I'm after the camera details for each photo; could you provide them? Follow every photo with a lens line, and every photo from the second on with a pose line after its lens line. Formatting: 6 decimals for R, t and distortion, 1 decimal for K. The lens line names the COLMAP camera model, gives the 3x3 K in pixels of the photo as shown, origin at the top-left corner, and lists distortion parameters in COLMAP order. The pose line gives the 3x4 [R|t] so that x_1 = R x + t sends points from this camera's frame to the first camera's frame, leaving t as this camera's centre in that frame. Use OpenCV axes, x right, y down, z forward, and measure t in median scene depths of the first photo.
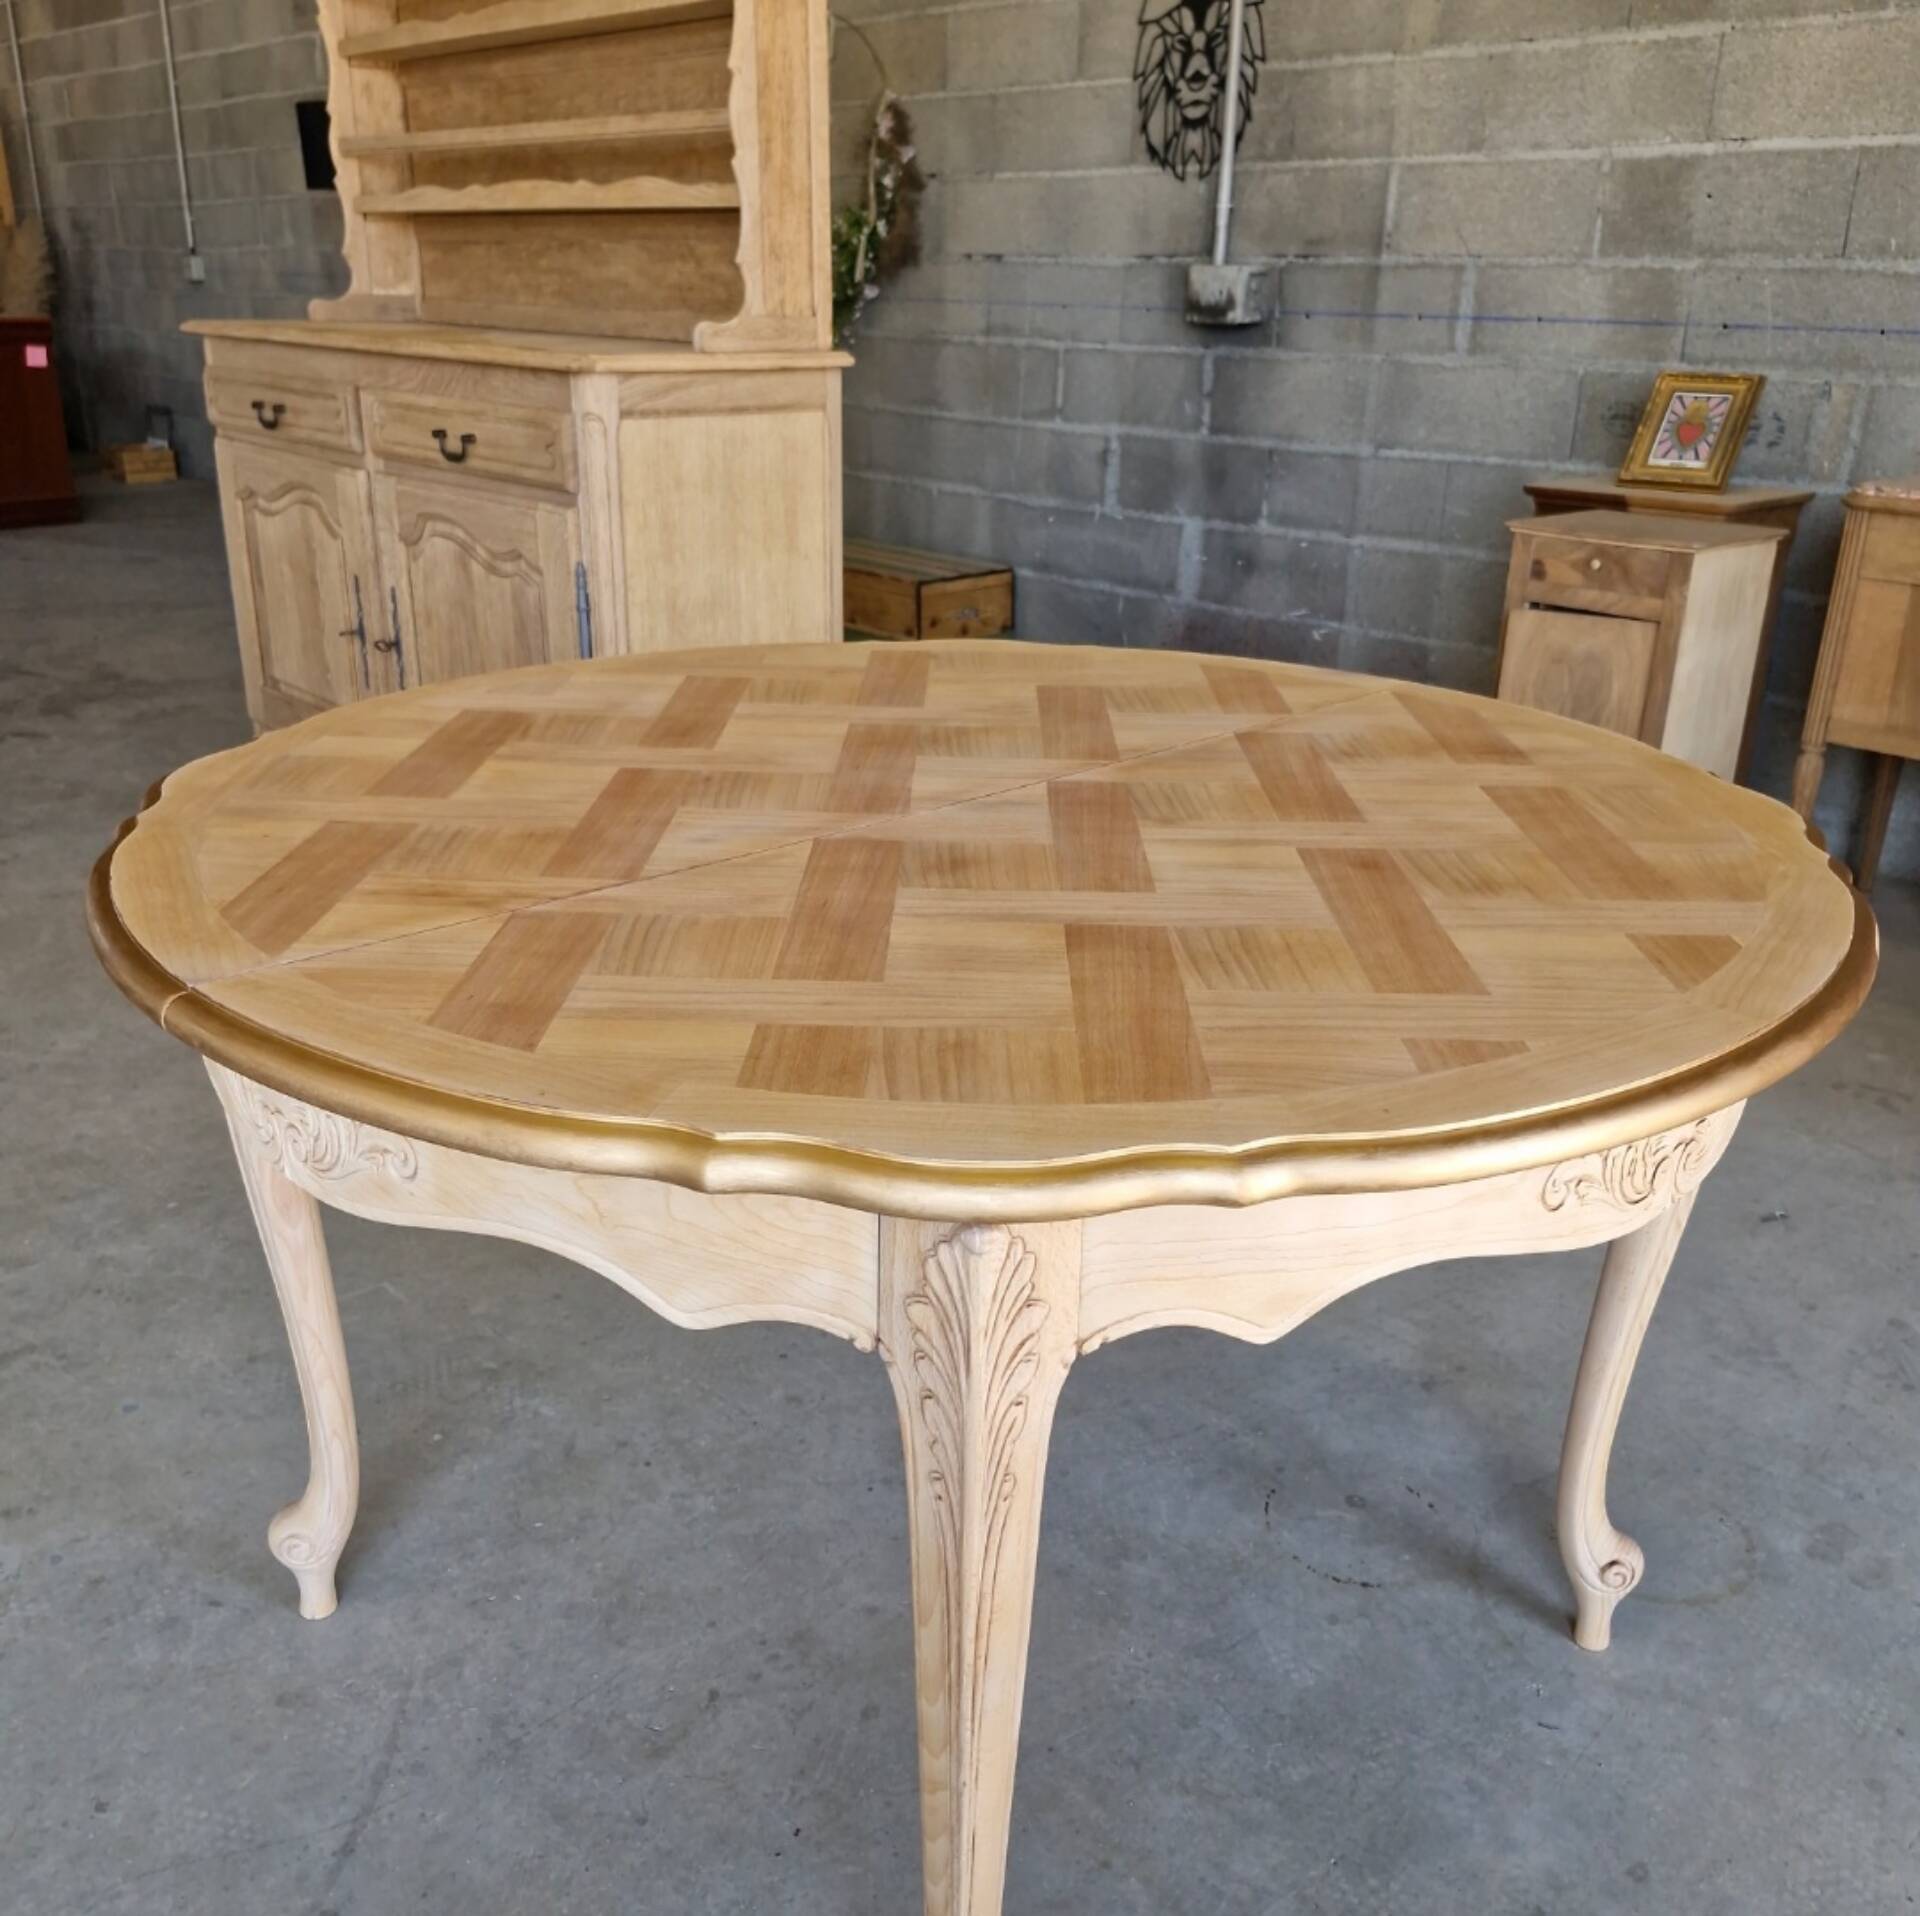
lens RADIAL K [[1773.3, 0, 961.6], [0, 1773.3, 952.3], [0, 0, 1]] dist [0.091113, -0.132228]
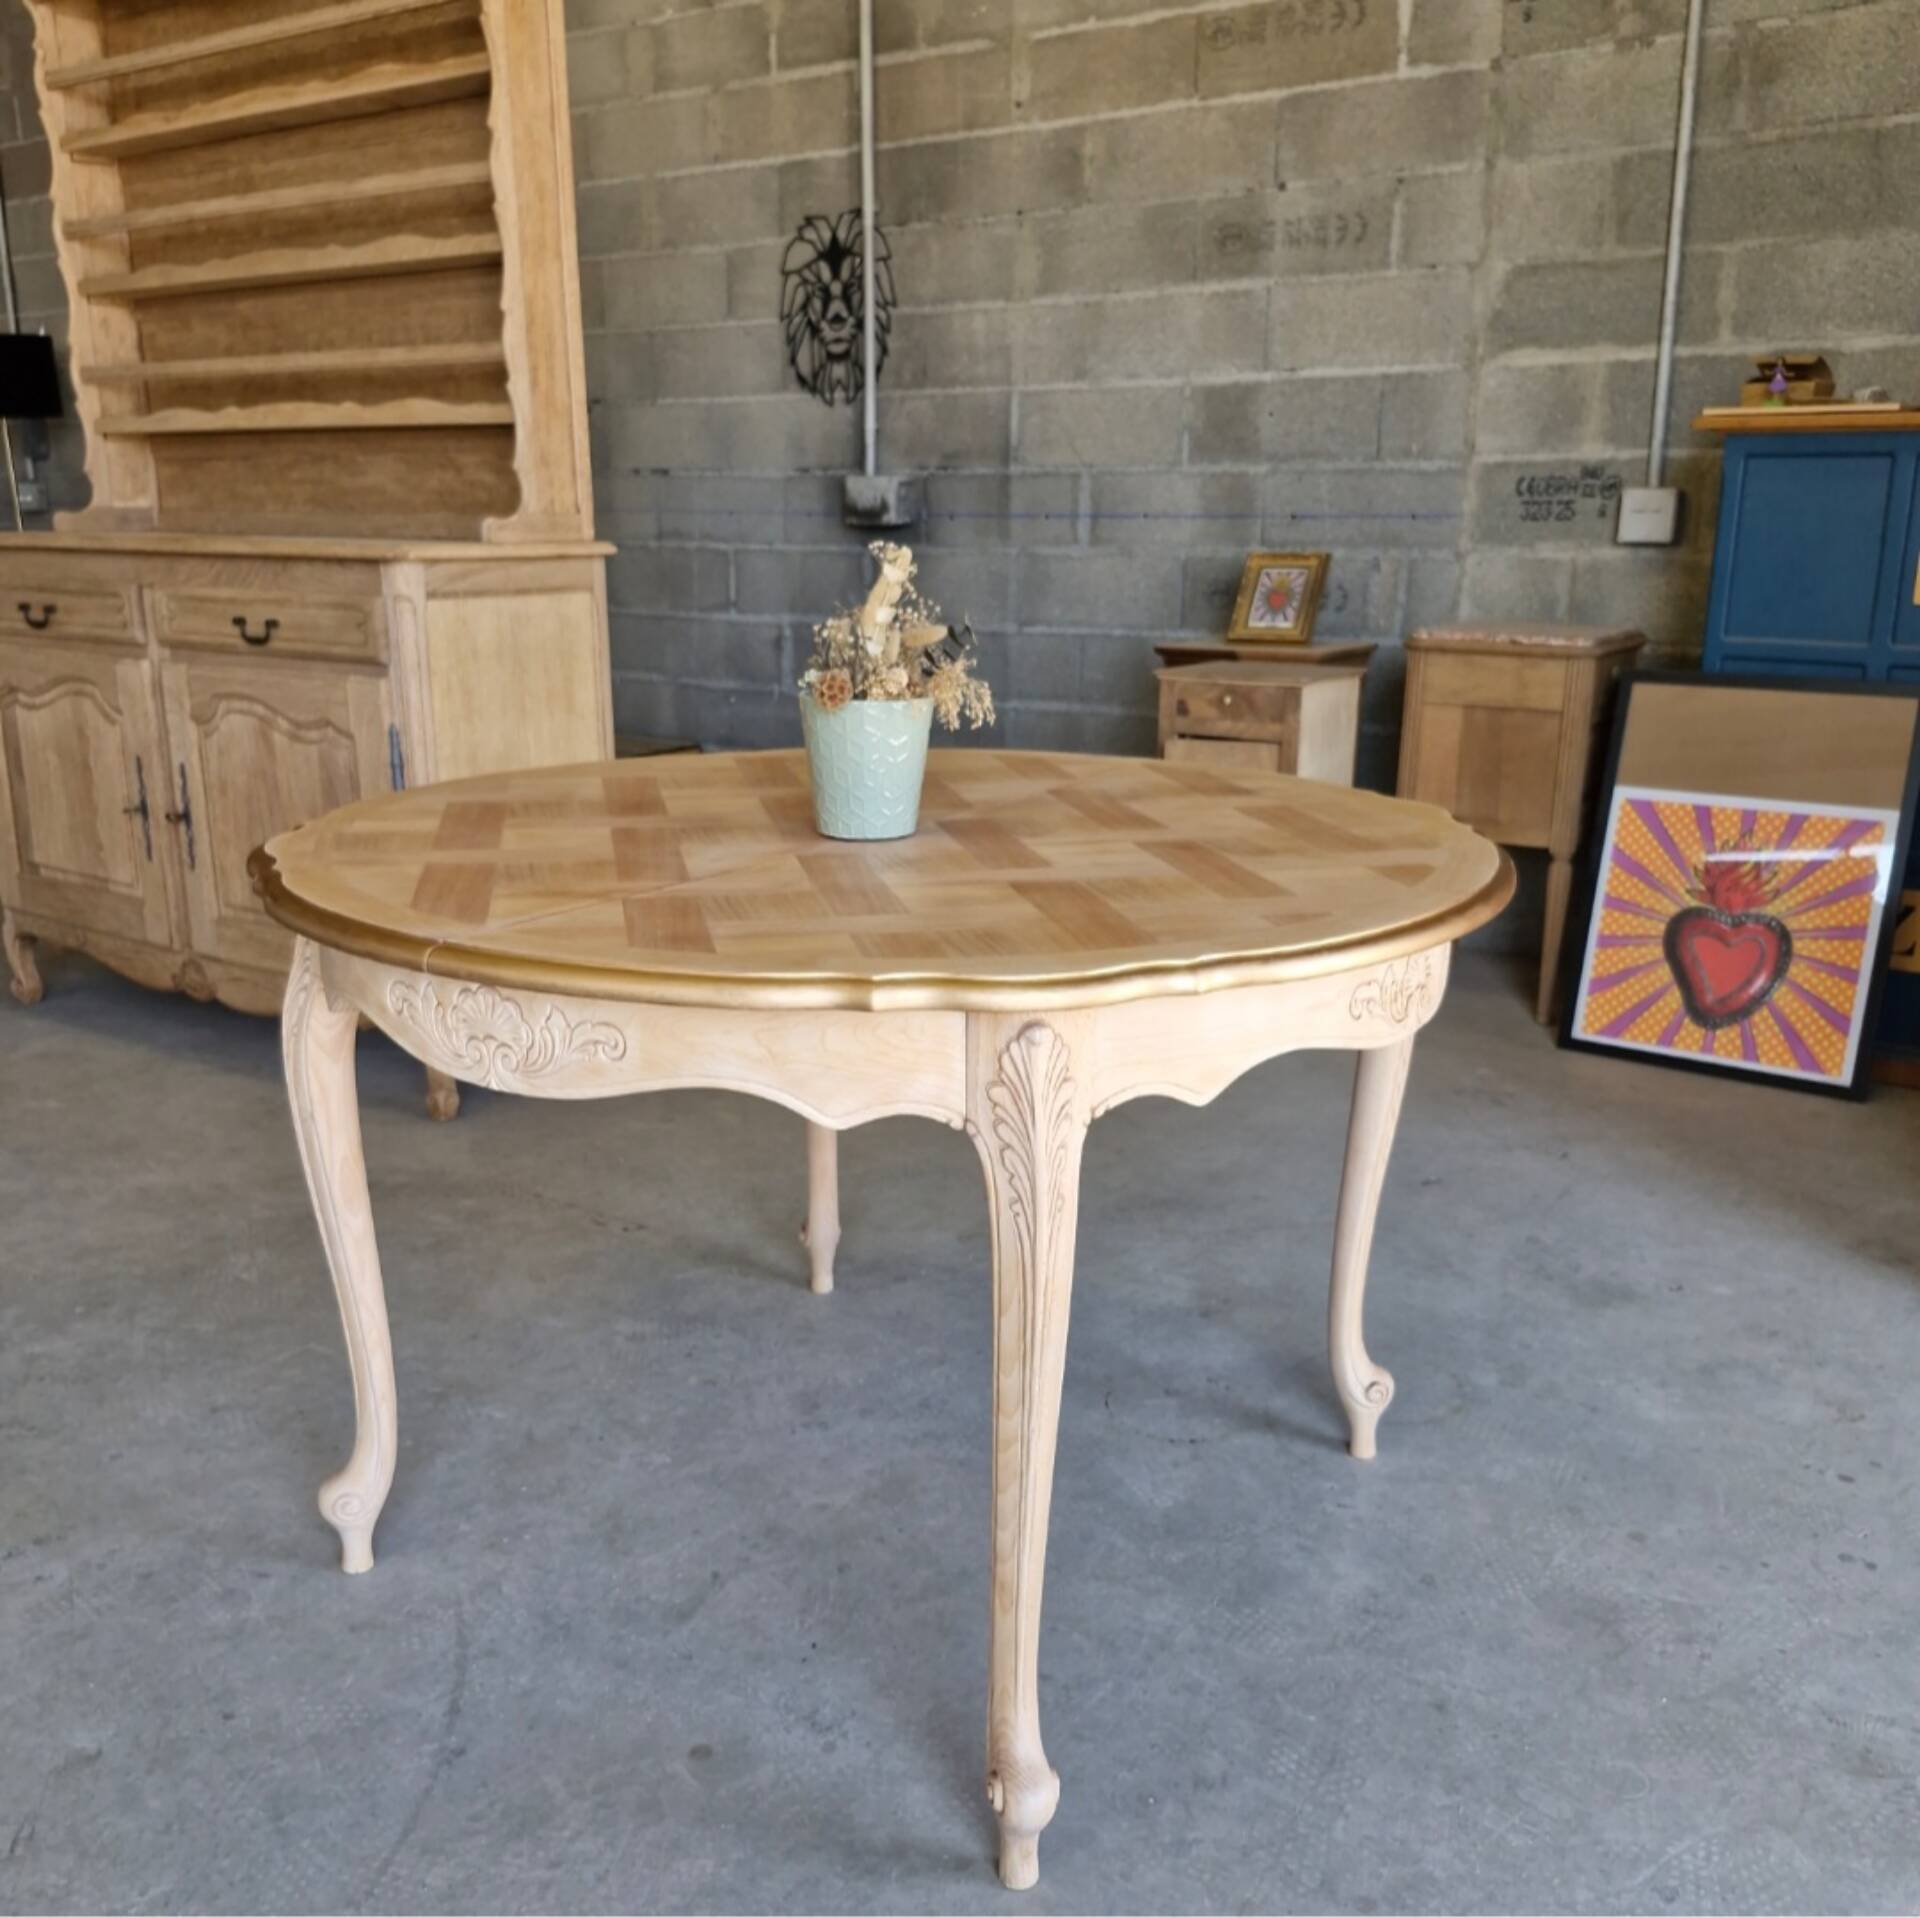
lens RADIAL K [[1768.0, 0, 950.7], [0, 1768.0, 977.0], [0, 0, 1]] dist [0.104407, -0.164792]
pose [[0.975123, -0.072285, 0.209549, -0.088236], [0.092628, 0.991721, -0.088940, 0.055045], [-0.201385, 0.106138, 0.973745, -0.116296]]
